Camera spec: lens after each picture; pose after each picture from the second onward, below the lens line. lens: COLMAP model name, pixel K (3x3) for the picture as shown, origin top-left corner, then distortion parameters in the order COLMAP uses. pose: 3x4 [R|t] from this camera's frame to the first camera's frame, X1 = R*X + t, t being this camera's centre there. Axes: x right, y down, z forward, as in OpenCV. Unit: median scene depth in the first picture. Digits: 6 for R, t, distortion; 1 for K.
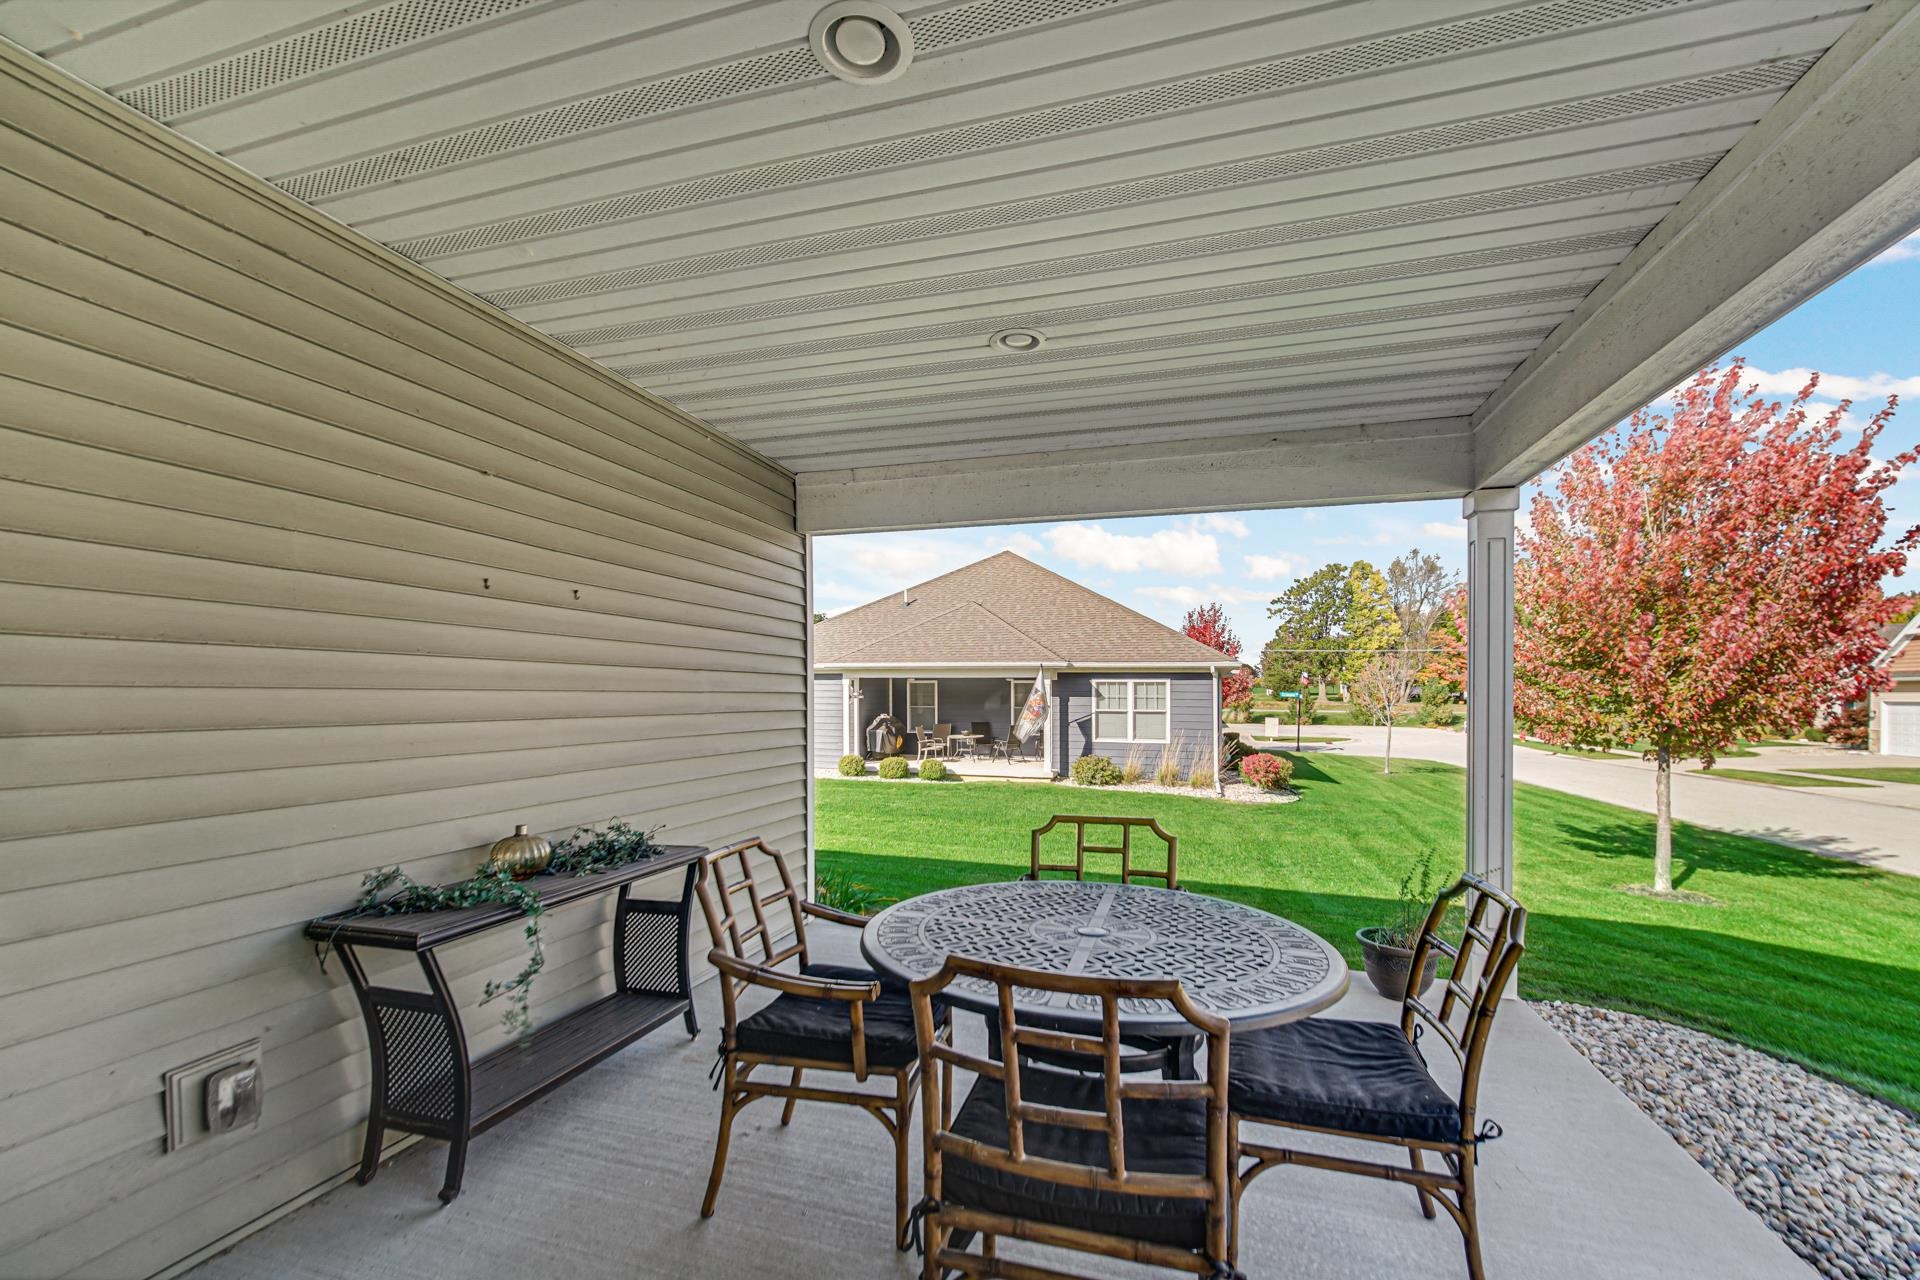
lens RADIAL K [[763.0, 0, 981.4], [0, 763.0, 705.9], [0, 0, 1]] dist [-0.013783, -0.000364]
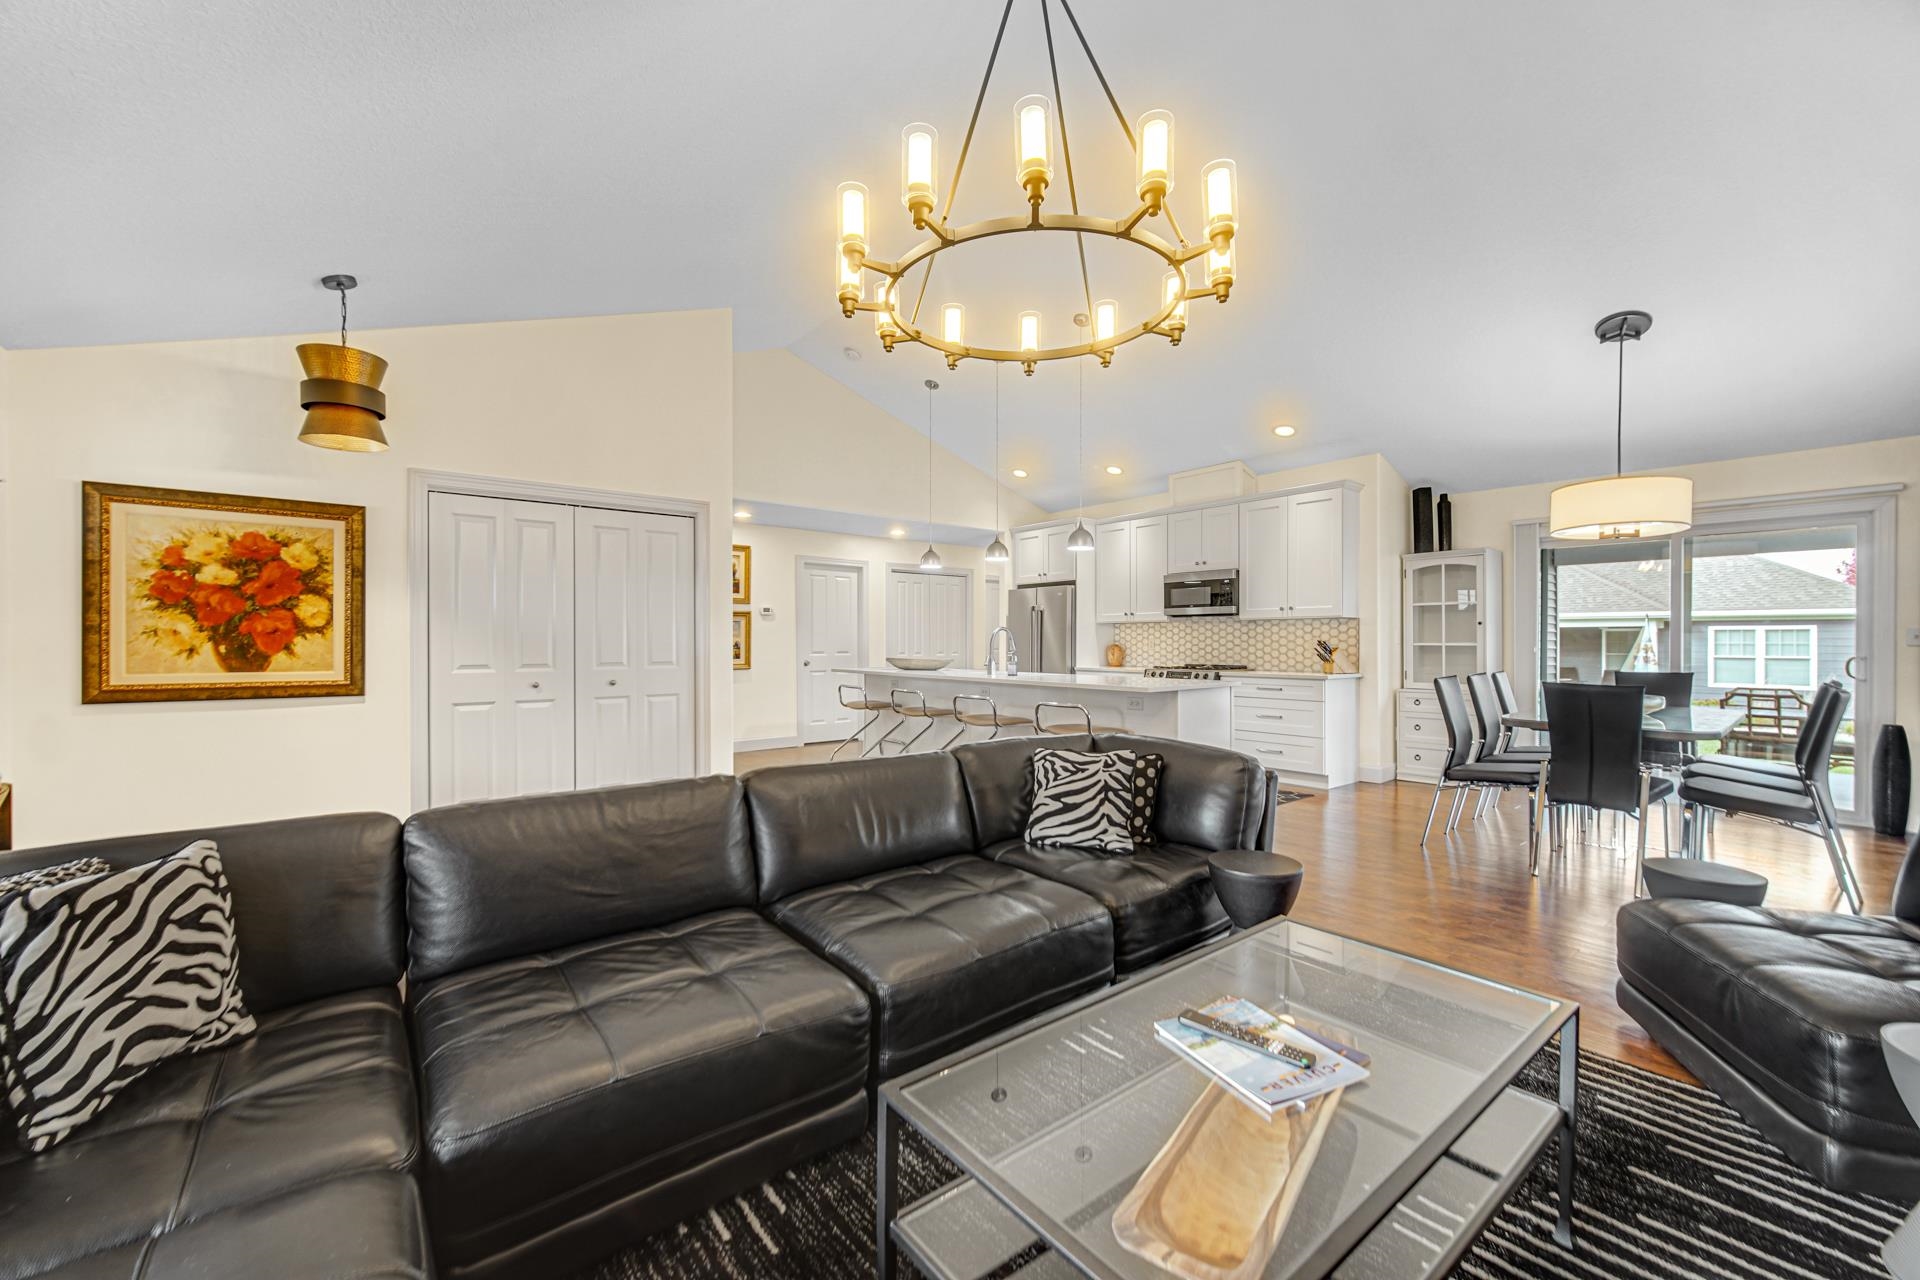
lens RADIAL K [[763.0, 0, 951.9], [0, 763.0, 641.1], [0, 0, 1]] dist [-0.013783, -0.000364]
pose [[0.813434, -0.002963, -0.581650, -0.097292], [-0.007236, 0.999858, -0.015213, 0.007275], [0.581613, 0.016584, 0.813297, -0.428933]]
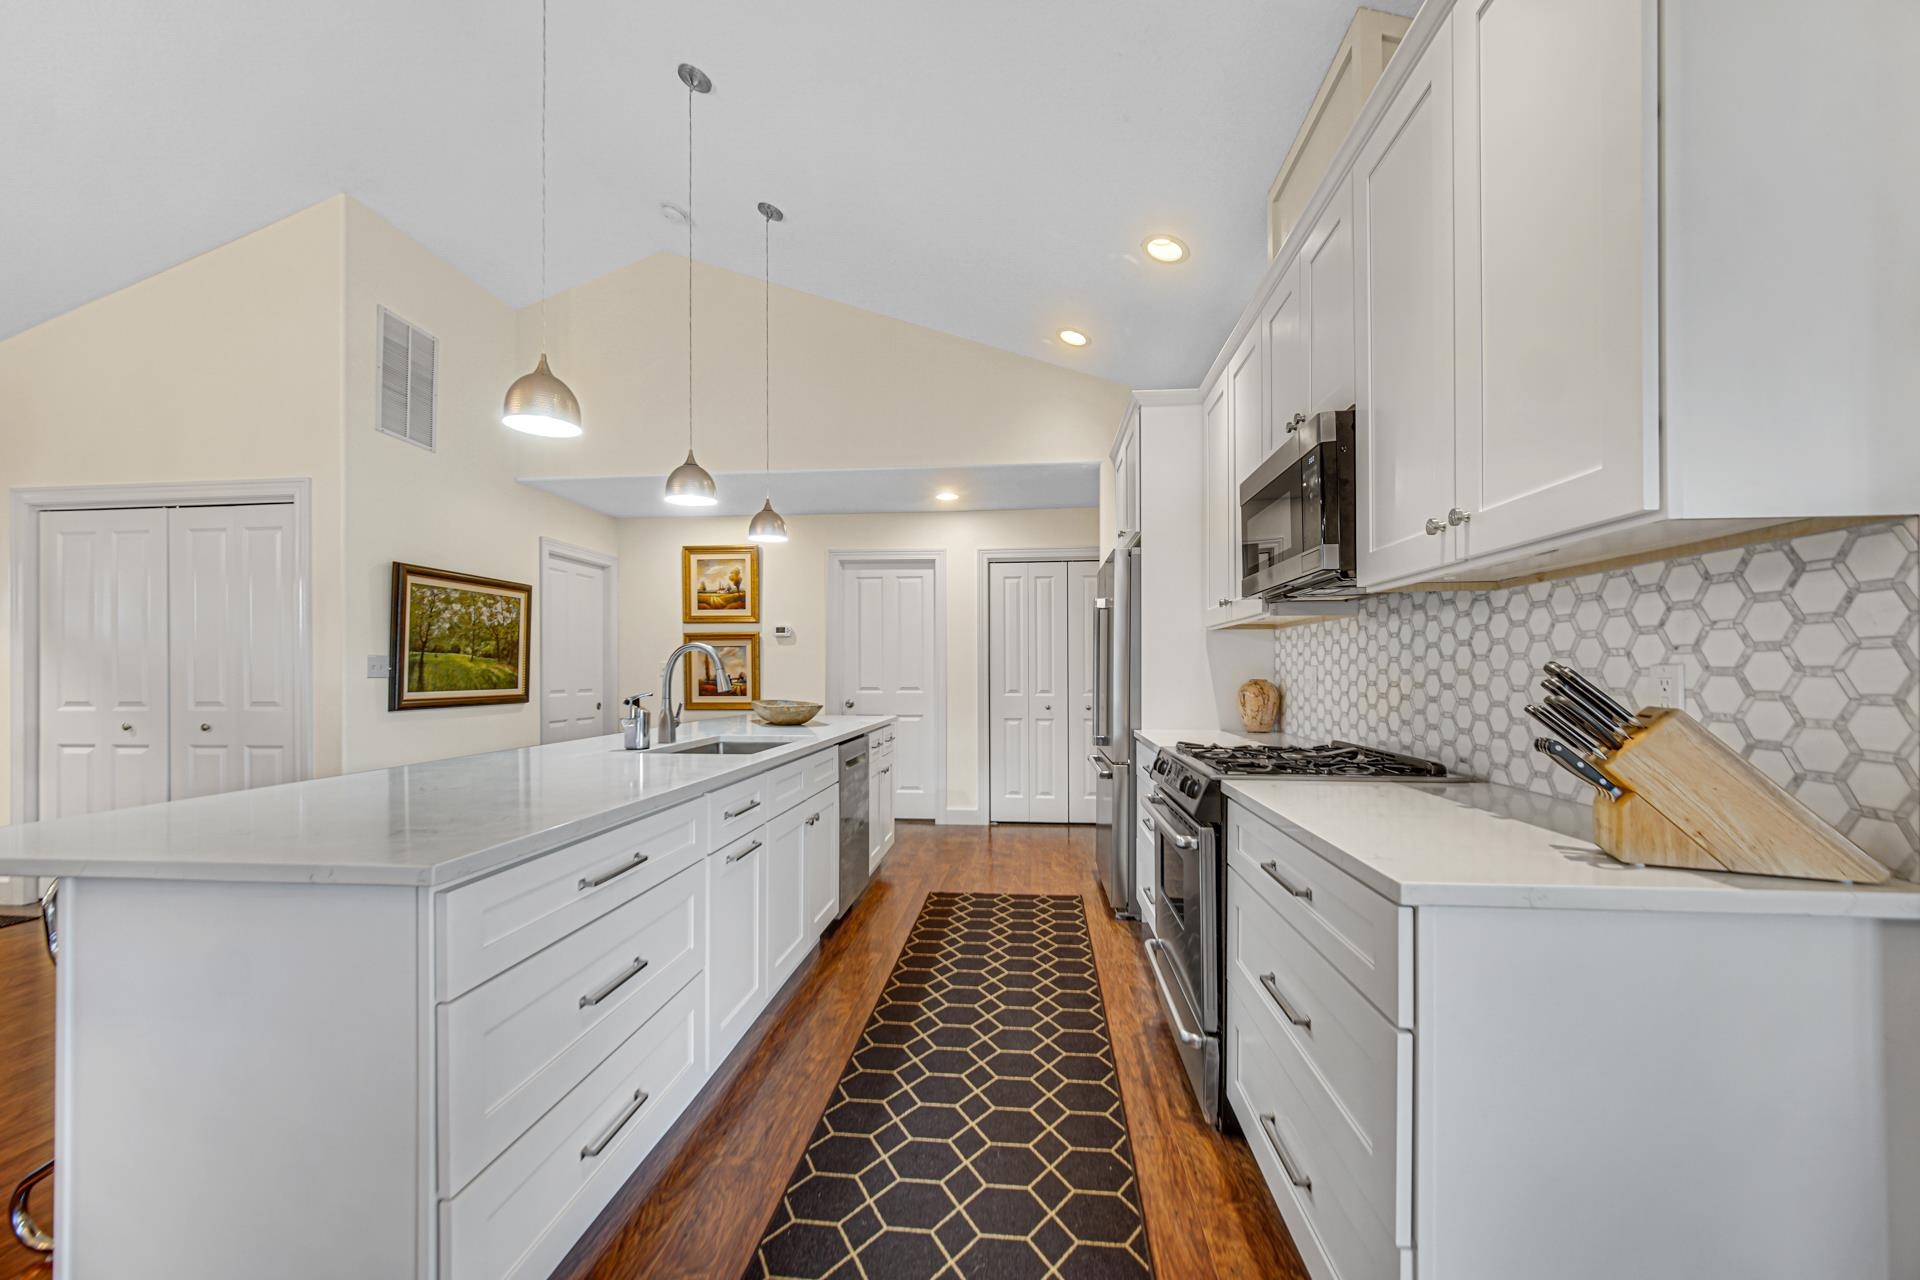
lens RADIAL K [[763.0, 0, 966.0], [0, 763.0, 669.5], [0, 0, 1]] dist [-0.013783, -0.000364]
pose [[0.179472, -0.007262, -0.983736, -0.110724], [-0.013081, 0.999867, -0.009767, 0.001548], [0.983676, 0.014622, 0.179354, -0.086289]]
